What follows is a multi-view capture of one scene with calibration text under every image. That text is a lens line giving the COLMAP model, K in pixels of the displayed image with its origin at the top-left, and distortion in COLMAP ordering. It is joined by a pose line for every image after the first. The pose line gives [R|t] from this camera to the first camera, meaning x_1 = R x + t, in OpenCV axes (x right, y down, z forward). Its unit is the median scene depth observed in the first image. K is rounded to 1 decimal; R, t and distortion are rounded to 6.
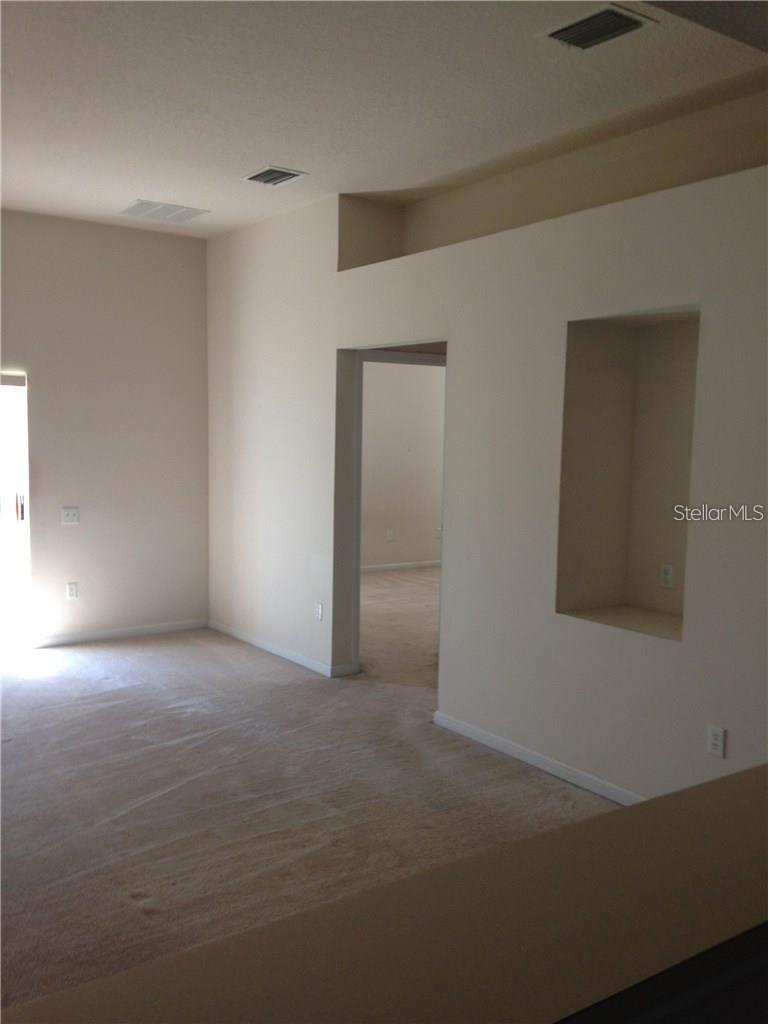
lens RADIAL K [[960.0, 0, 384.0], [0, 960.0, 510.1], [0, 0, 1]] dist [0.019337, 0.000000]
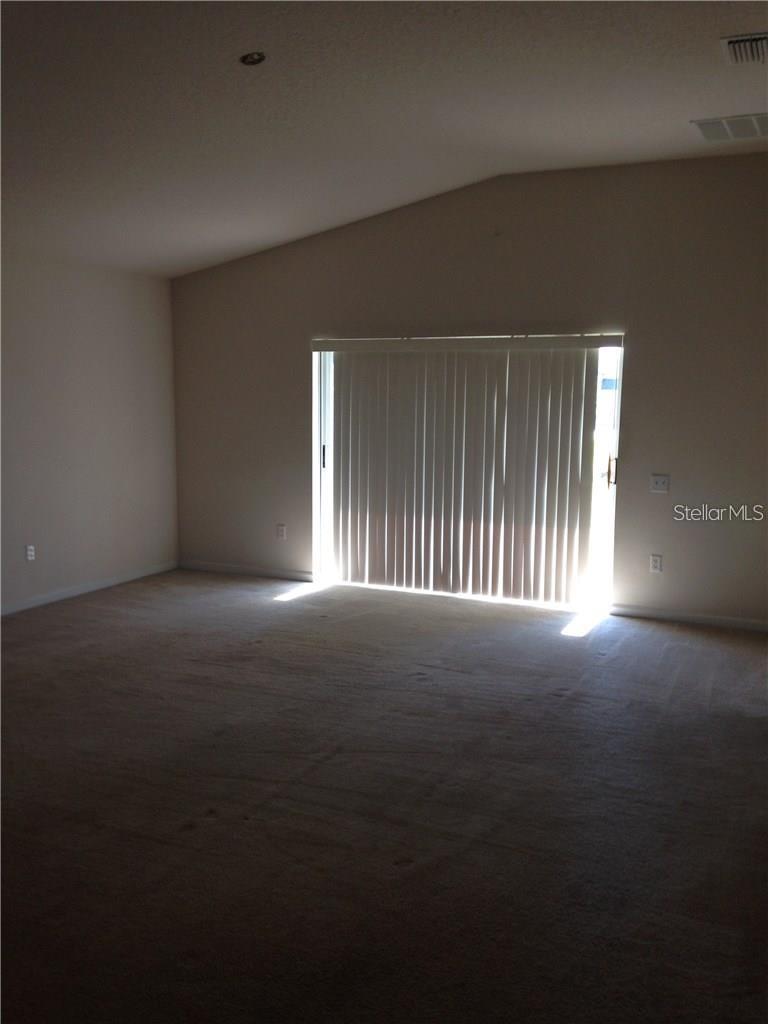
lens RADIAL K [[960.0, 0, 383.6], [0, 960.0, 515.1], [0, 0, 1]] dist [0.019337, 0.000000]
pose [[0.484822, 0.109319, -0.867754, 0.359222], [-0.081260, 0.993496, 0.079760, -0.016347], [0.870830, 0.031844, 0.490552, 0.305680]]
